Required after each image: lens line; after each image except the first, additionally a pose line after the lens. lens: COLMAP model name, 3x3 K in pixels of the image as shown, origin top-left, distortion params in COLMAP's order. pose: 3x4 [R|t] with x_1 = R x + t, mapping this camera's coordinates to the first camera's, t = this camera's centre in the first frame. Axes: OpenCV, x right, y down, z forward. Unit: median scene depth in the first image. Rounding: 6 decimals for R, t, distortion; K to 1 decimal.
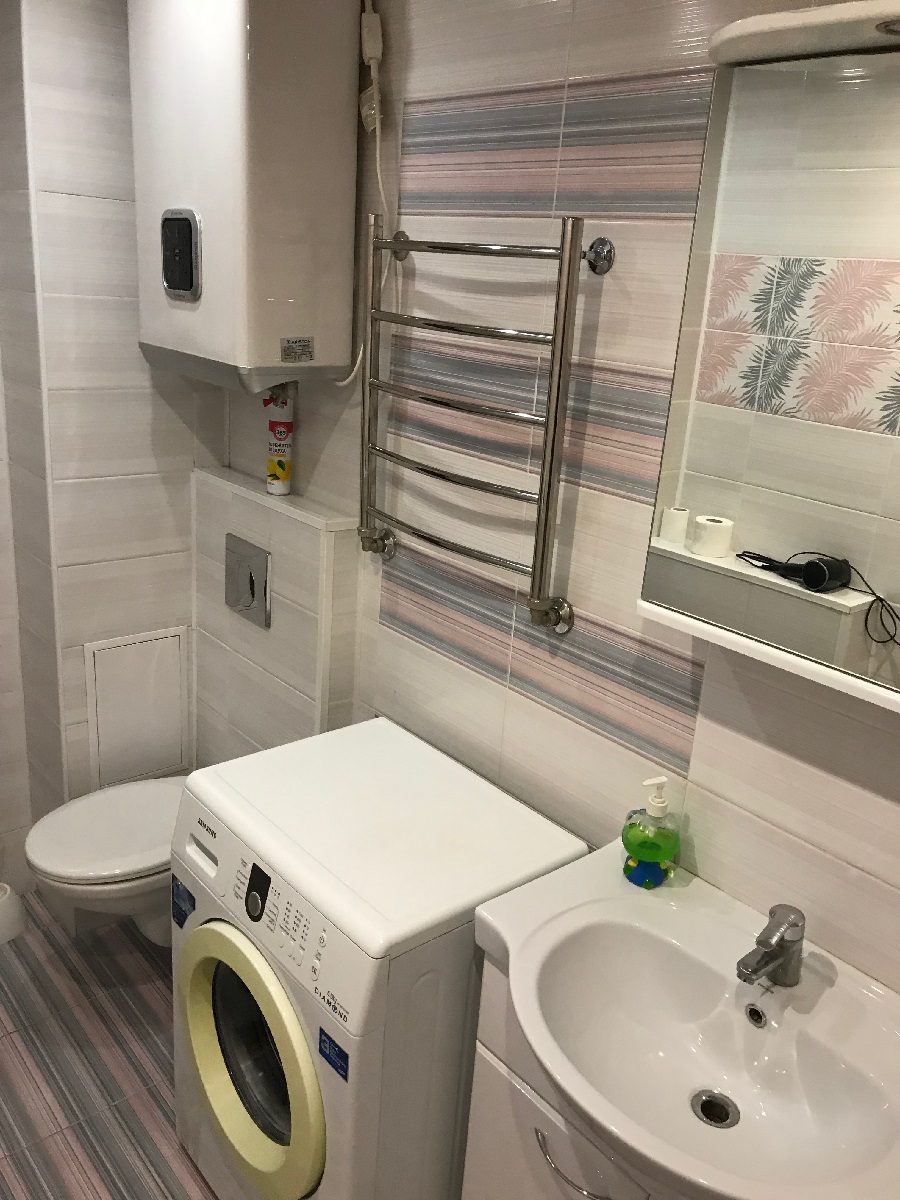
lens RADIAL K [[973.2, 0, 450.0], [0, 973.2, 600.0], [0, 0, 1]] dist [0.011587, -0.012018]
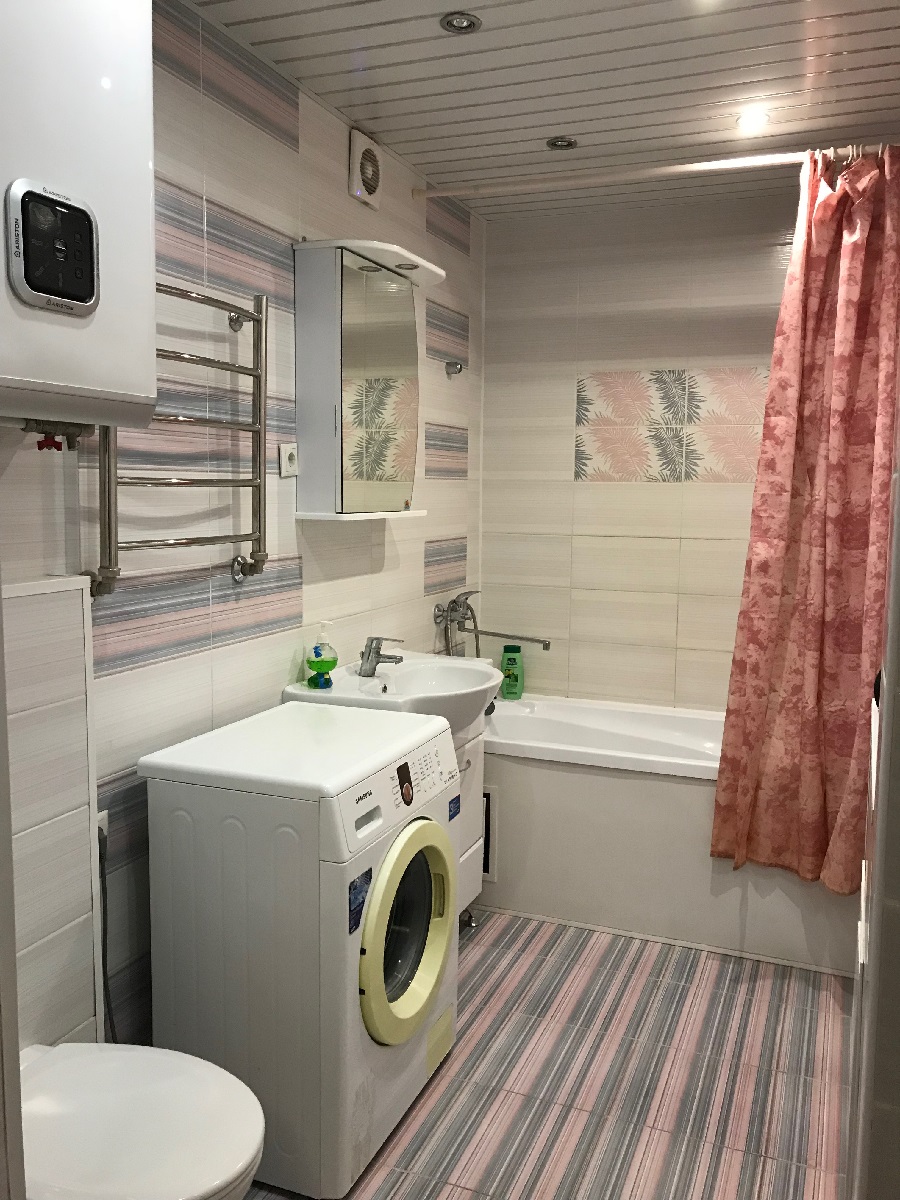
lens RADIAL K [[973.2, 0, 450.0], [0, 973.2, 600.0], [0, 0, 1]] dist [0.011587, -0.012018]
pose [[-0.447627, -0.178267, 0.876271, -1.314680], [0.246099, 0.917528, 0.312375, -0.319980], [-0.859689, 0.355477, -0.366839, 1.328510]]
